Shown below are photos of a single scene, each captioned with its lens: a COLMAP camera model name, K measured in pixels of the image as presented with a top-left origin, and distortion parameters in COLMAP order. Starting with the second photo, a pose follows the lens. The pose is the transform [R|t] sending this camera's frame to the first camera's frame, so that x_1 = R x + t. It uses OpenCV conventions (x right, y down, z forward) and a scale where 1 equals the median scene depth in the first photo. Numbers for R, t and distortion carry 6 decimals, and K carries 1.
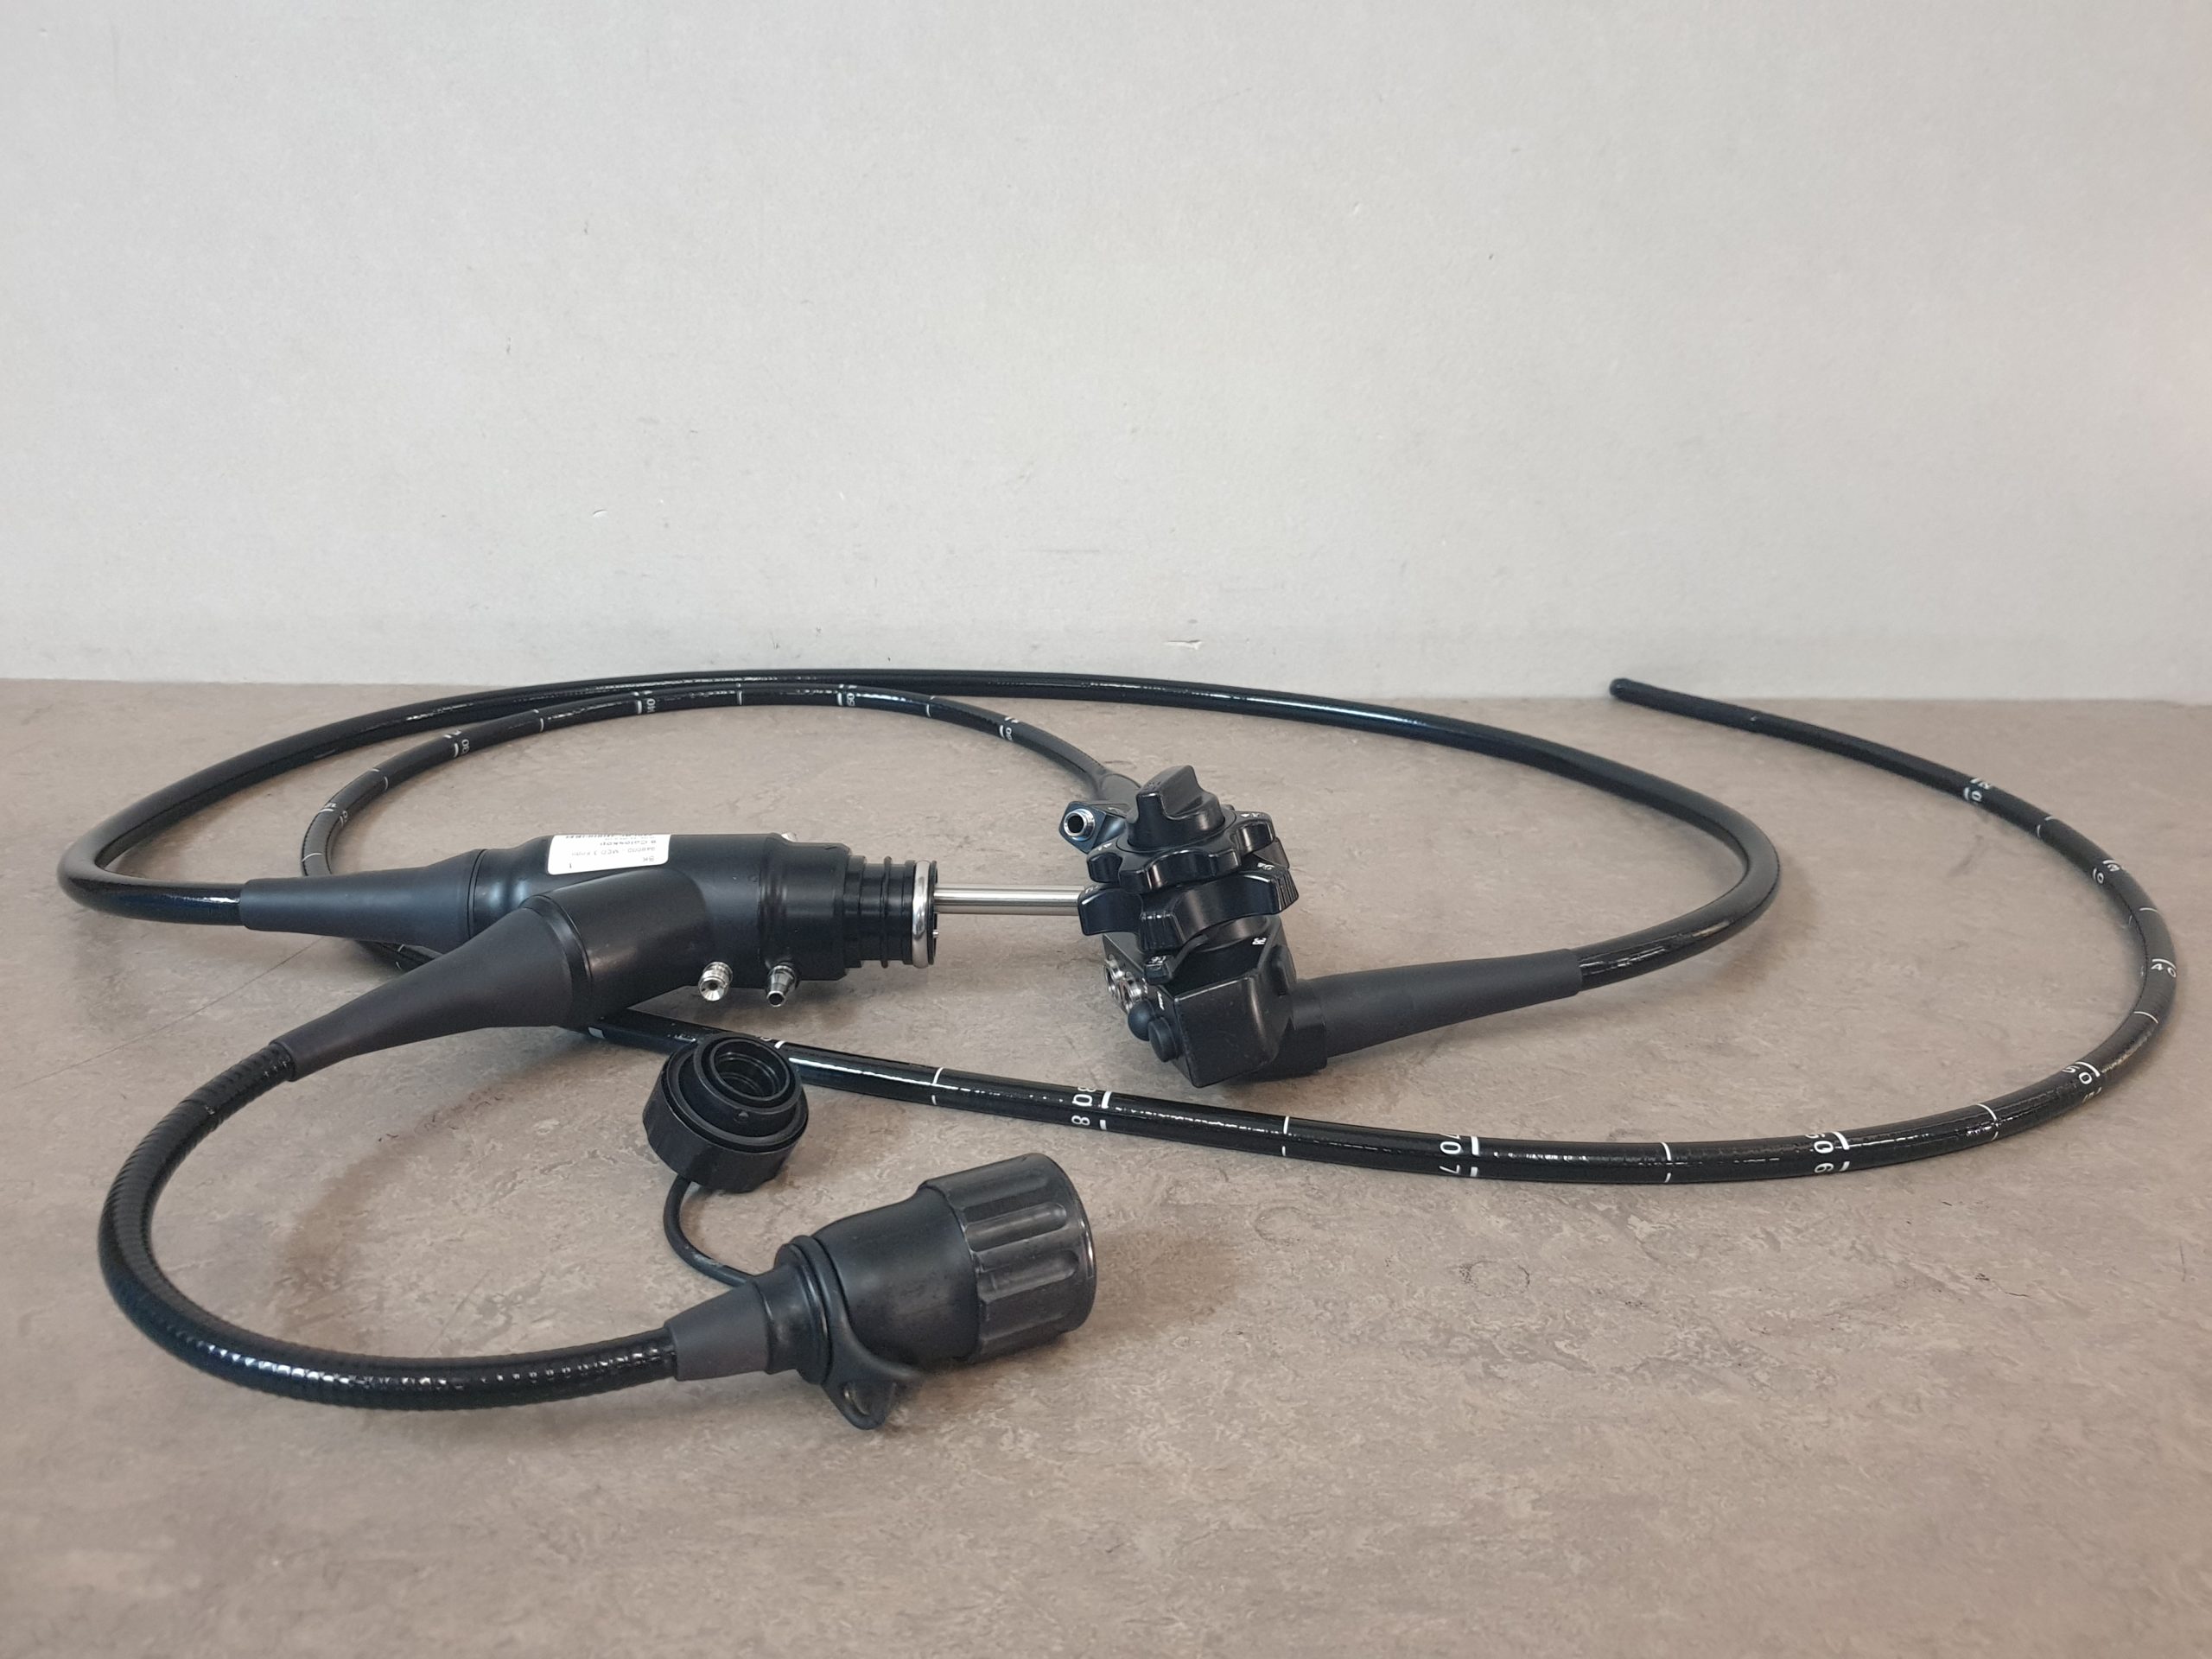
lens RADIAL K [[1802.0, 0, 1105.9], [0, 1802.0, 831.2], [0, 0, 1]] dist [-0.000433, 0.021546]
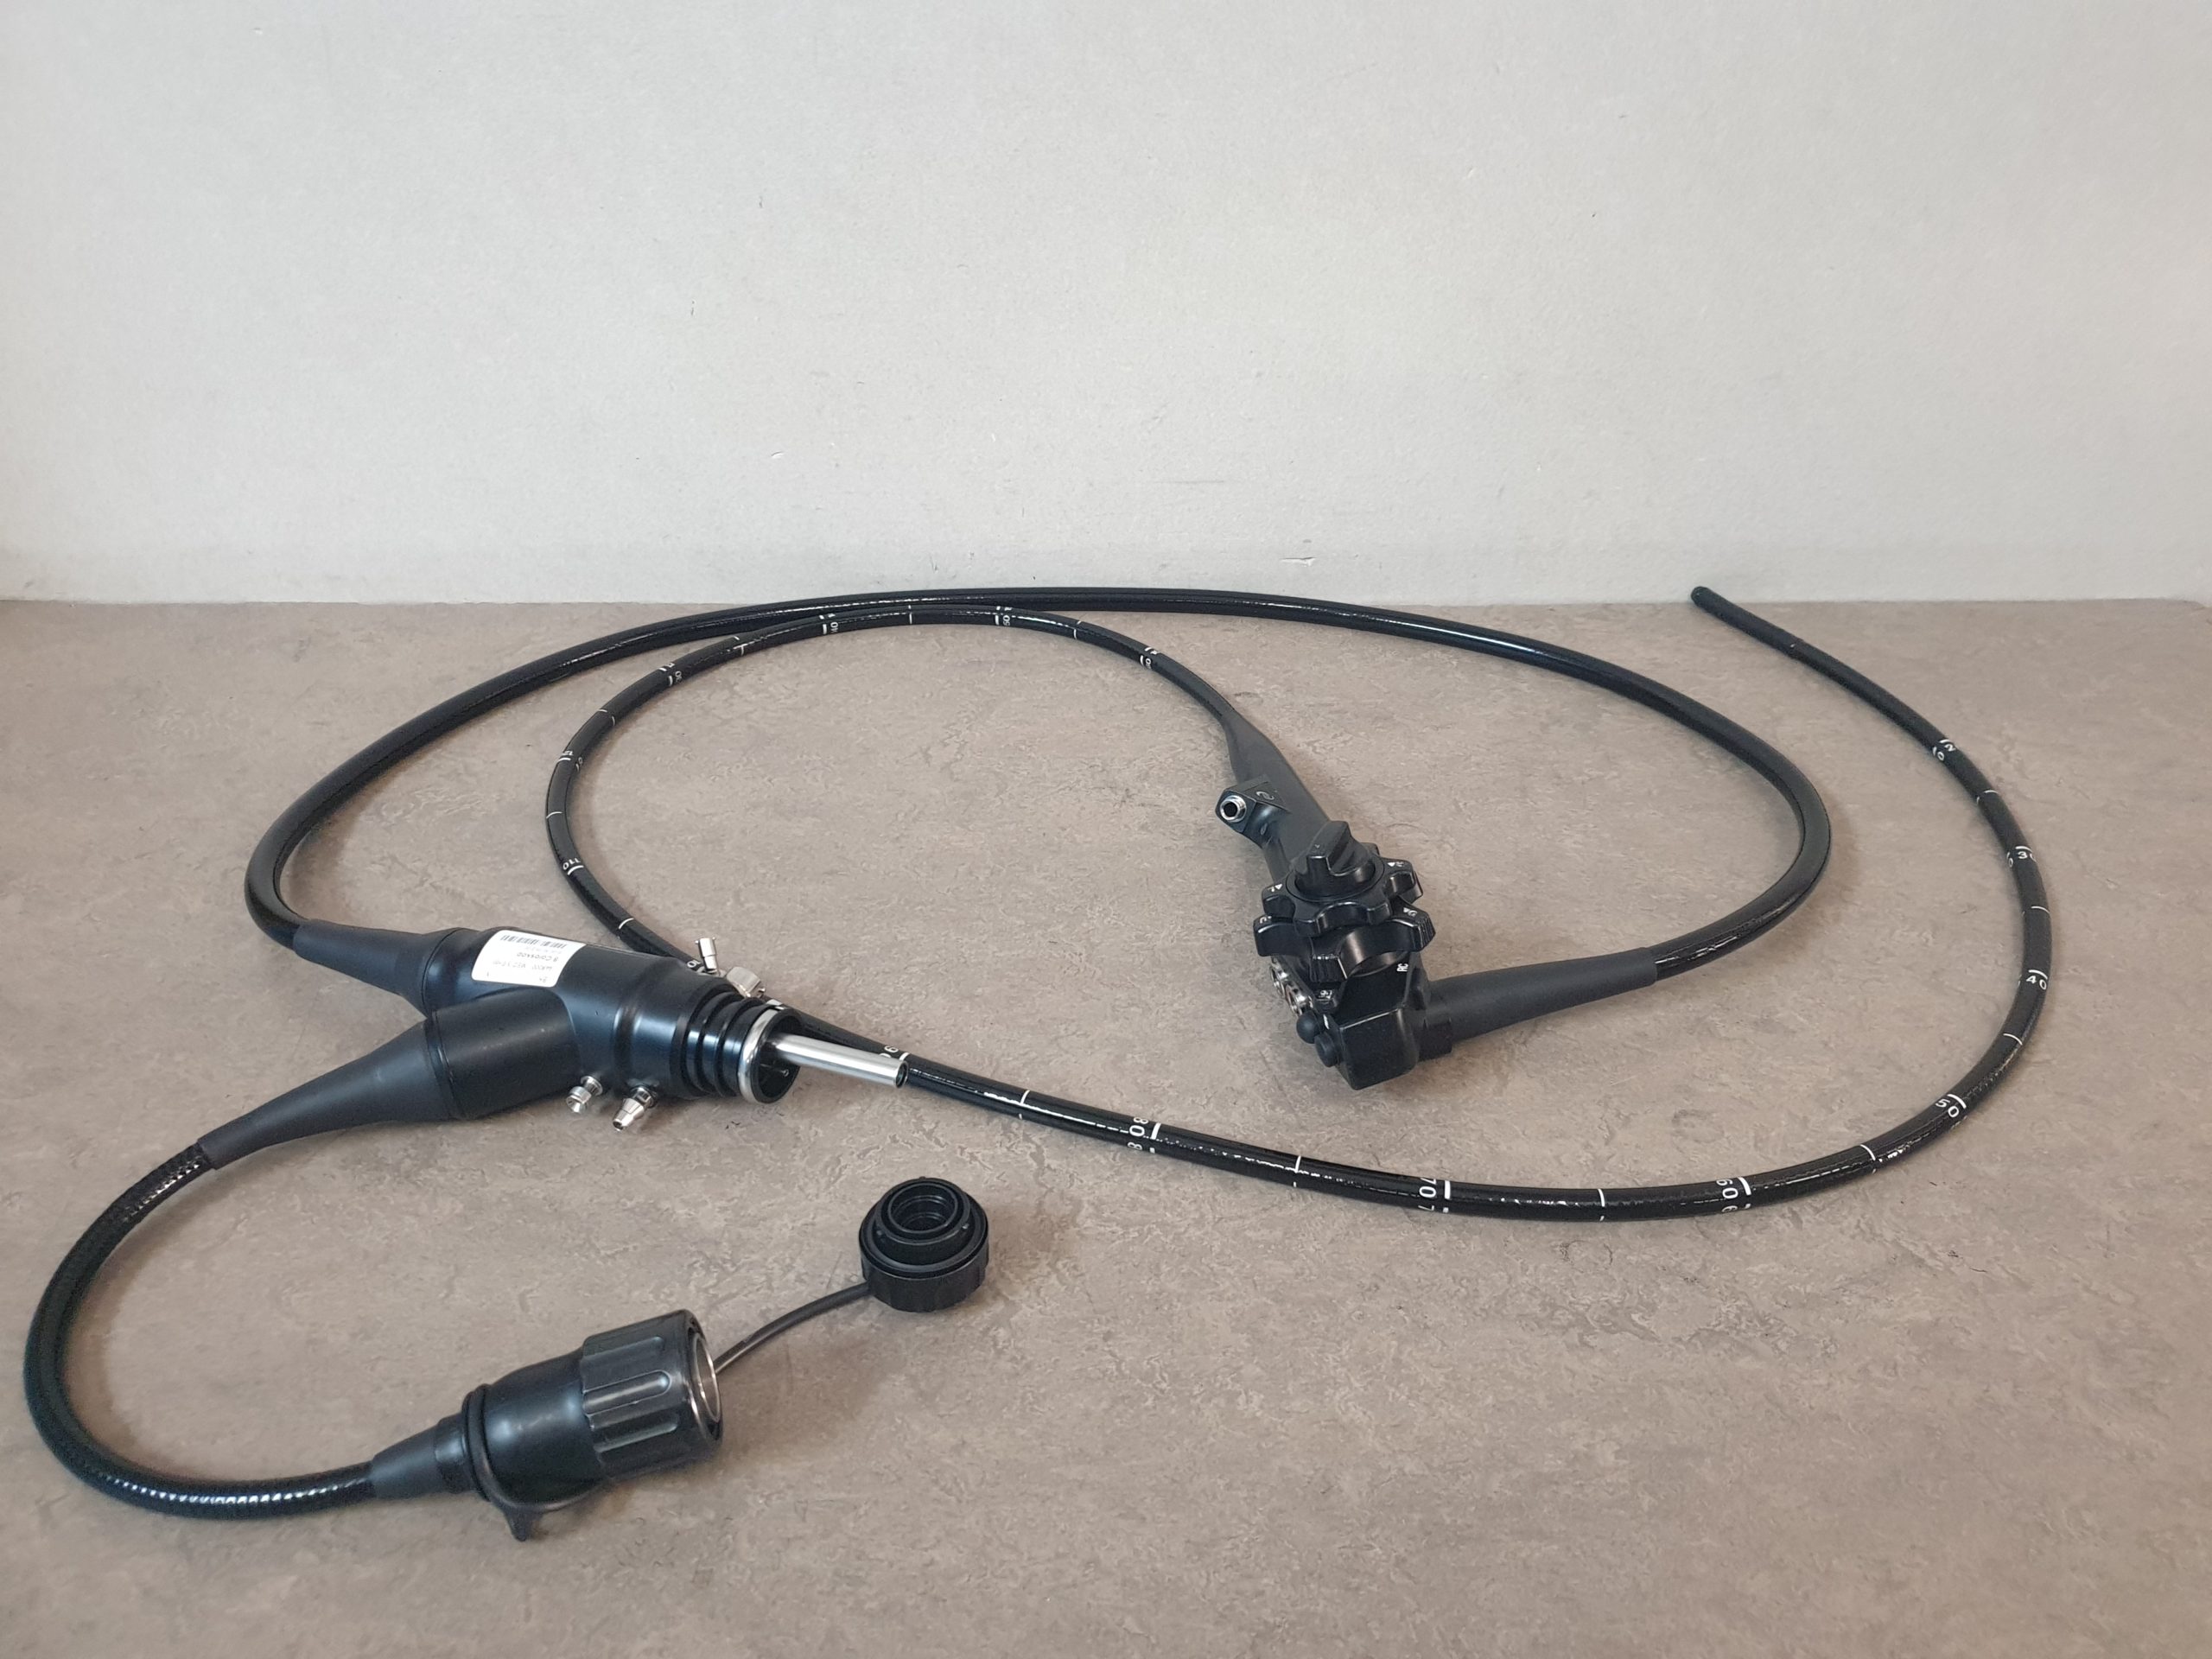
lens RADIAL K [[1802.0, 0, 1101.0], [0, 1802.0, 830.2], [0, 0, 1]] dist [-0.000433, 0.021546]
pose [[0.999739, -0.004500, -0.022404, -0.110391], [0.008766, 0.980937, 0.194130, -0.317141], [0.021103, -0.194276, 0.980720, -0.253640]]
